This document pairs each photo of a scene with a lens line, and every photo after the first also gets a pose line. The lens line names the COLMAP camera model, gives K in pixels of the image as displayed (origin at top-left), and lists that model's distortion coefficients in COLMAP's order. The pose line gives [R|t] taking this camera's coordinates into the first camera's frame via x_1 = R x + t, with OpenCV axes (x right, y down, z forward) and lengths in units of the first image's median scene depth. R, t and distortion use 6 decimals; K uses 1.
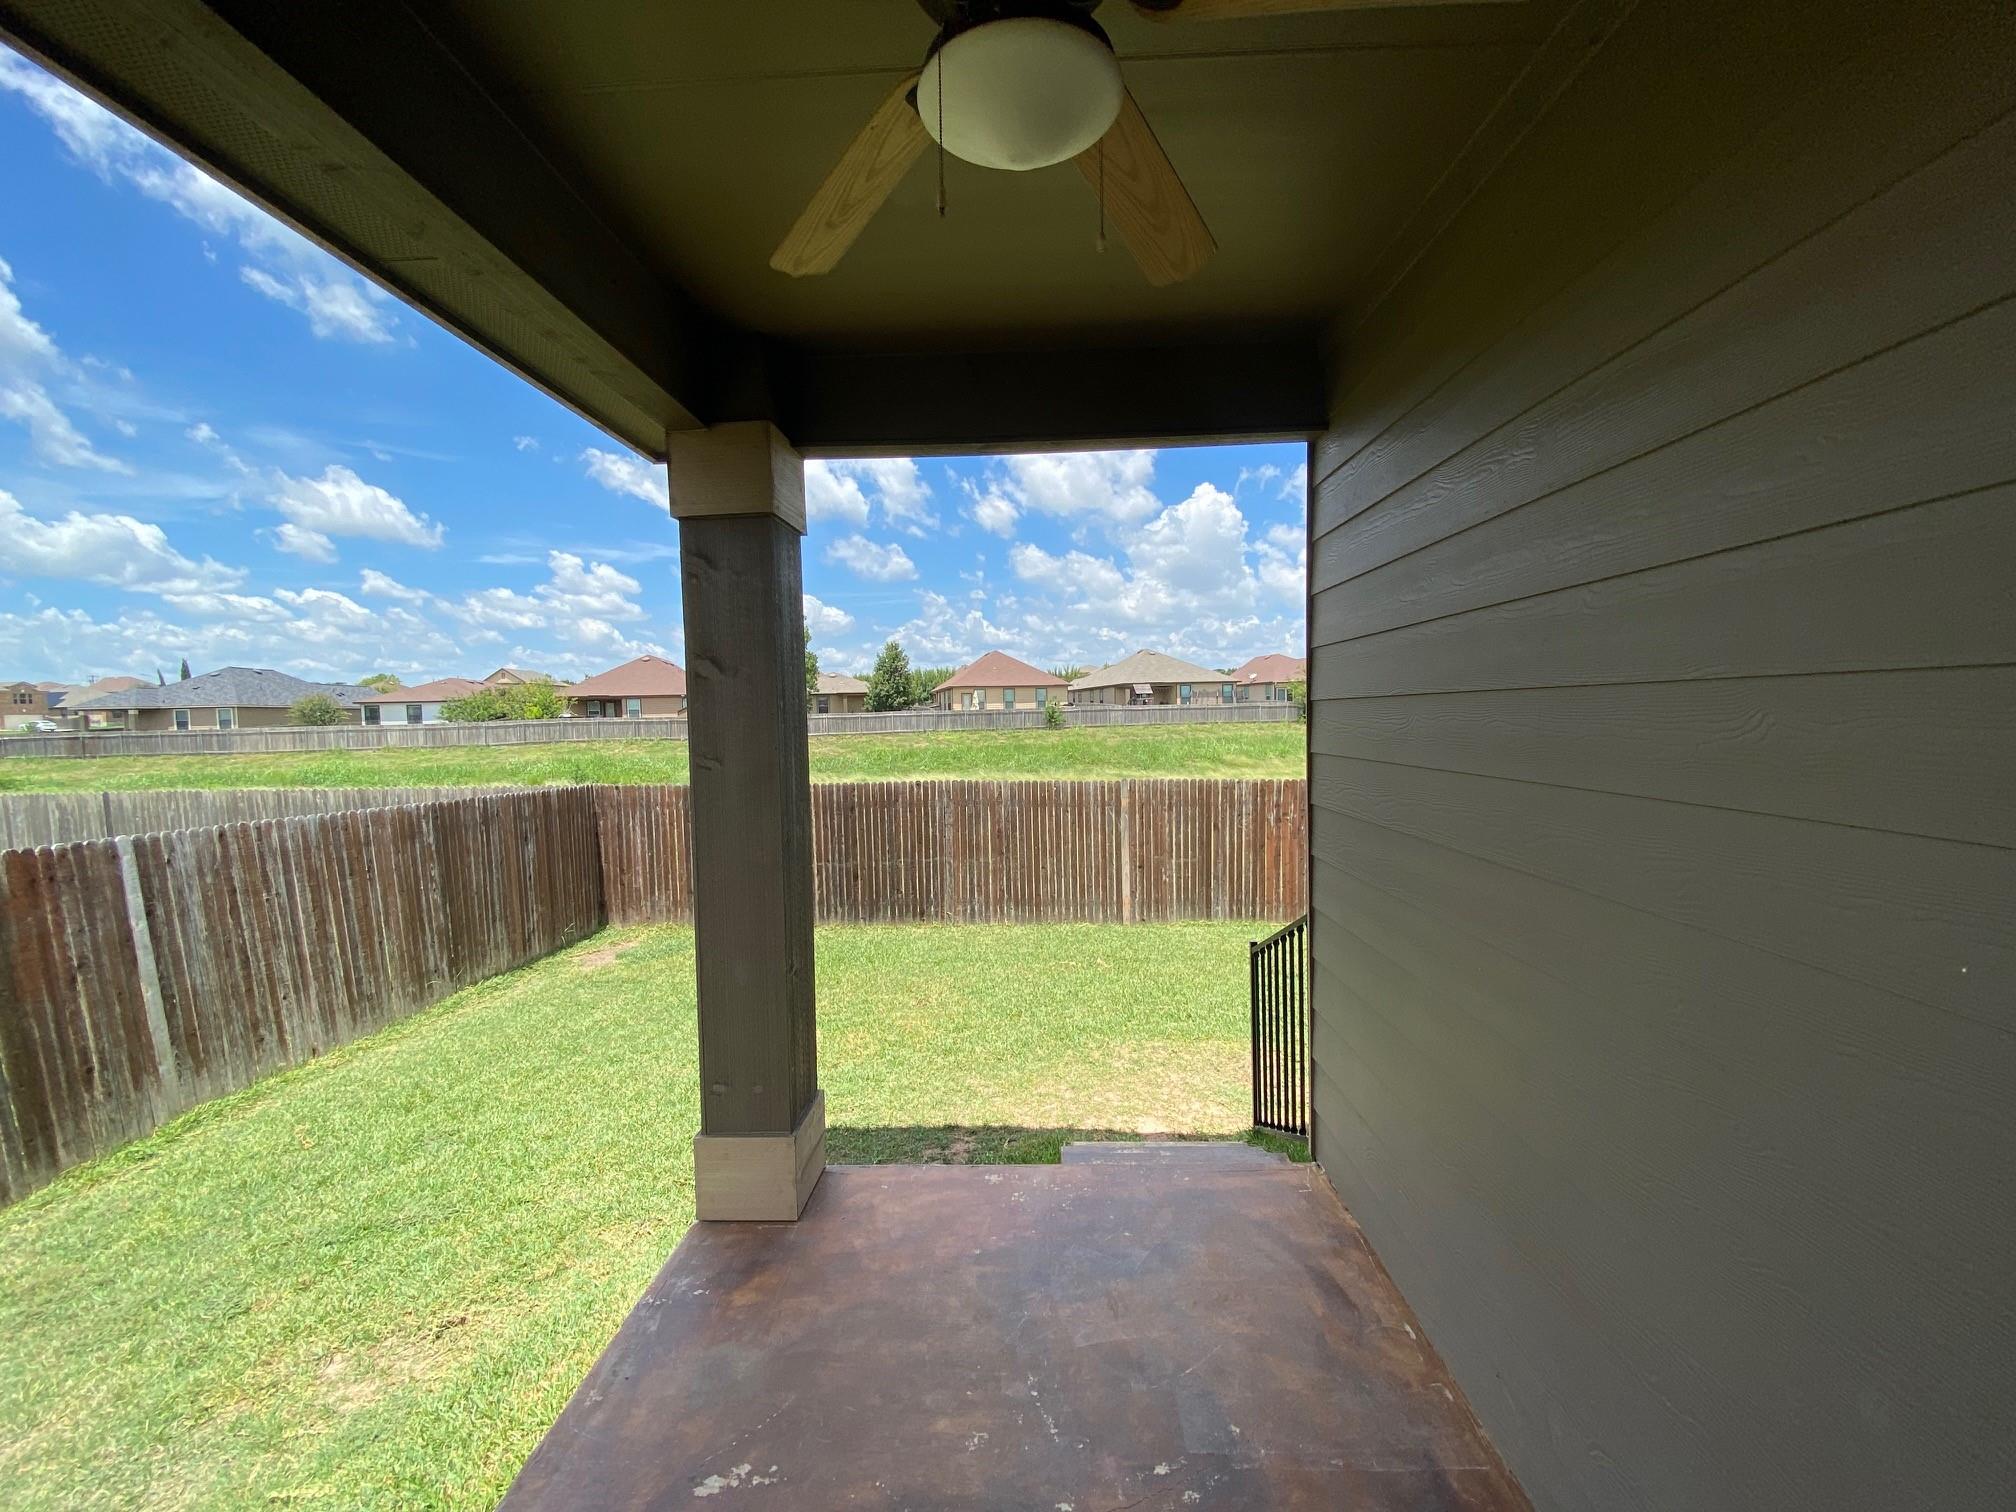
lens RADIAL K [[814.0, 0, 1008.0], [0, 814.0, 756.0], [0, 0, 1]] dist [0.000151, 0.000026]
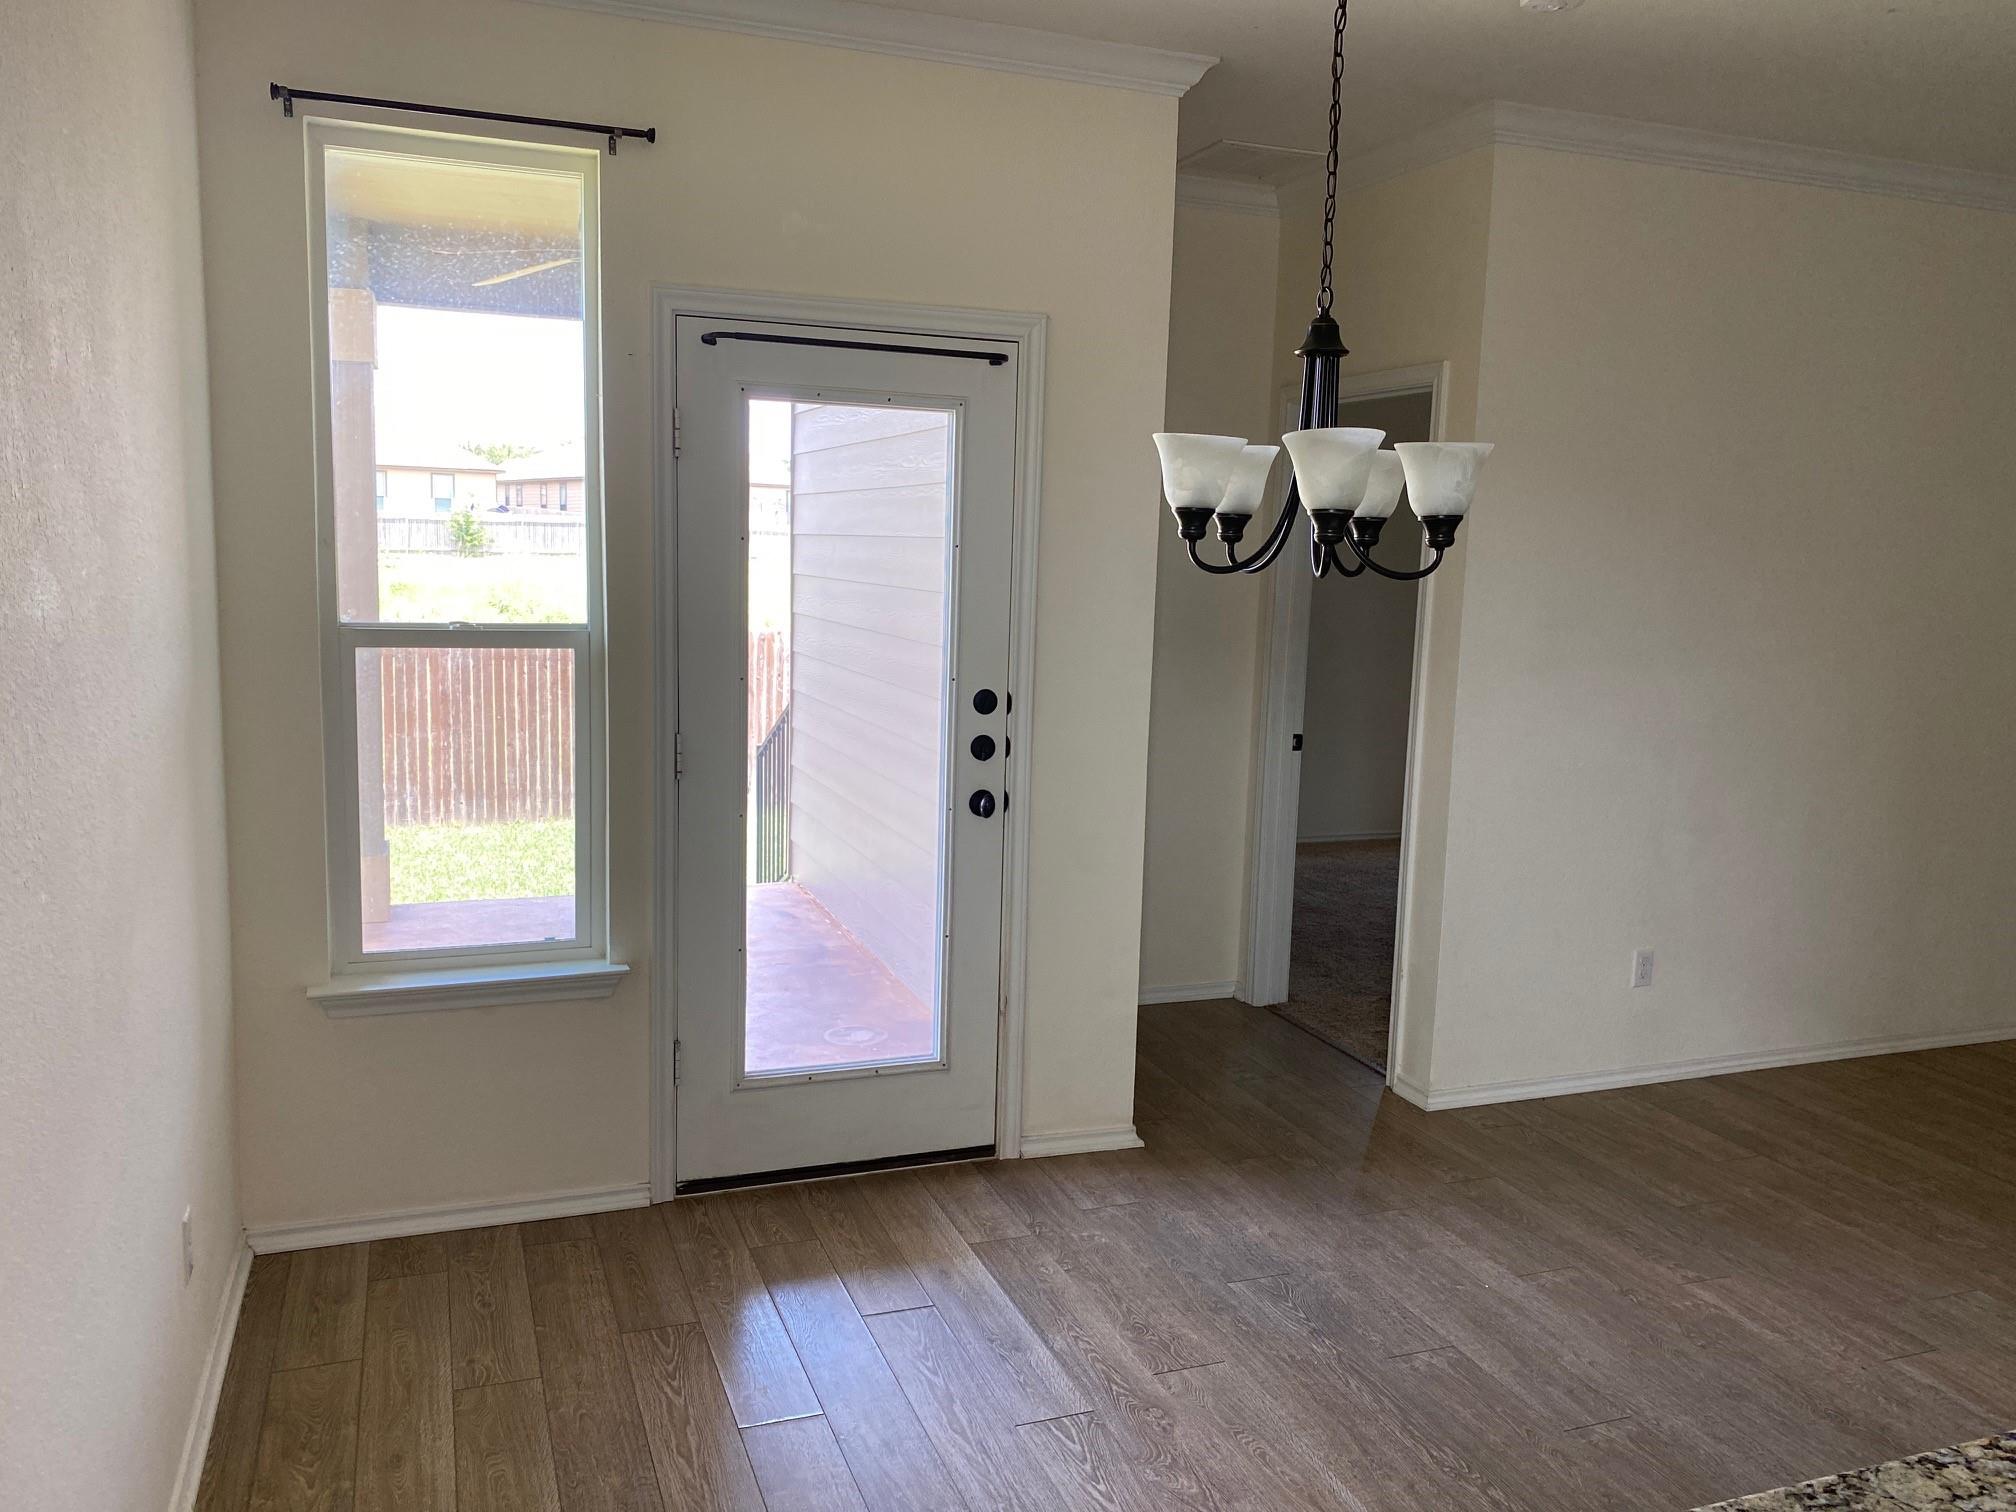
lens RADIAL K [[1528.2, 0, 1008.0], [0, 1528.2, 756.0], [0, 0, 1]] dist [0.119927, -0.209896]
pose [[0.920717, -0.005564, 0.390191, -0.083839], [-0.029545, 0.996035, 0.083918, 0.018865], [-0.389111, -0.088793, 0.916902, -0.425438]]
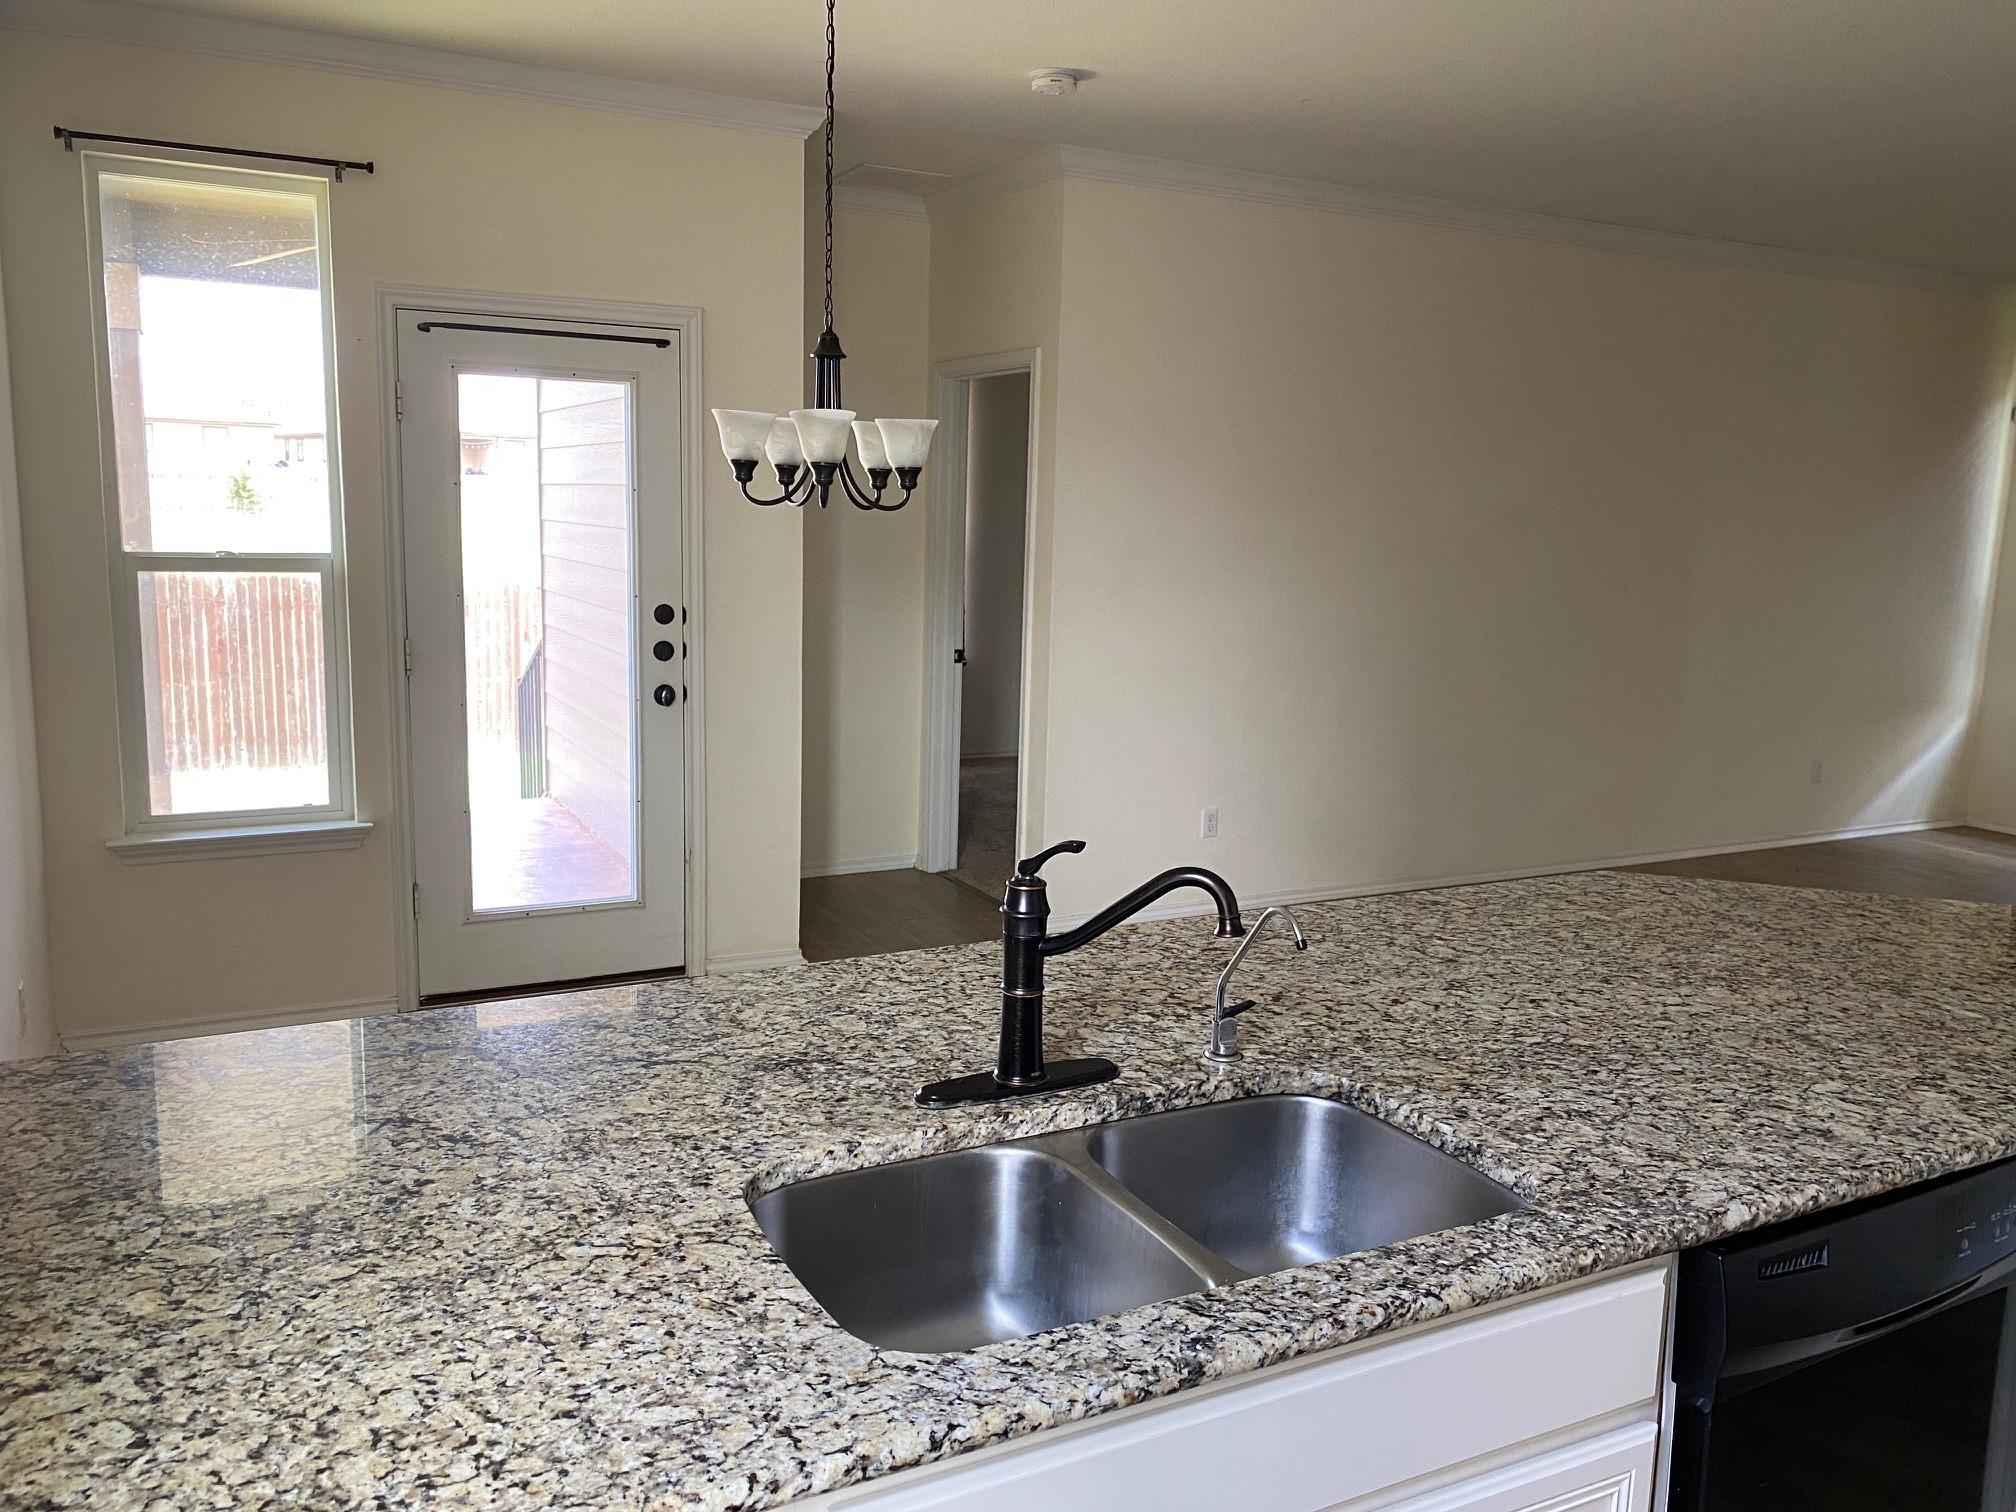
lens RADIAL K [[1540.1, 0, 1008.0], [0, 1540.1, 756.0], [0, 0, 1]] dist [0.045891, -0.049914]
pose [[0.869000, -0.034428, 0.493612, -0.087671], [-0.021991, 0.993904, 0.108038, 0.027107], [-0.494322, -0.104740, 0.862946, -0.551556]]
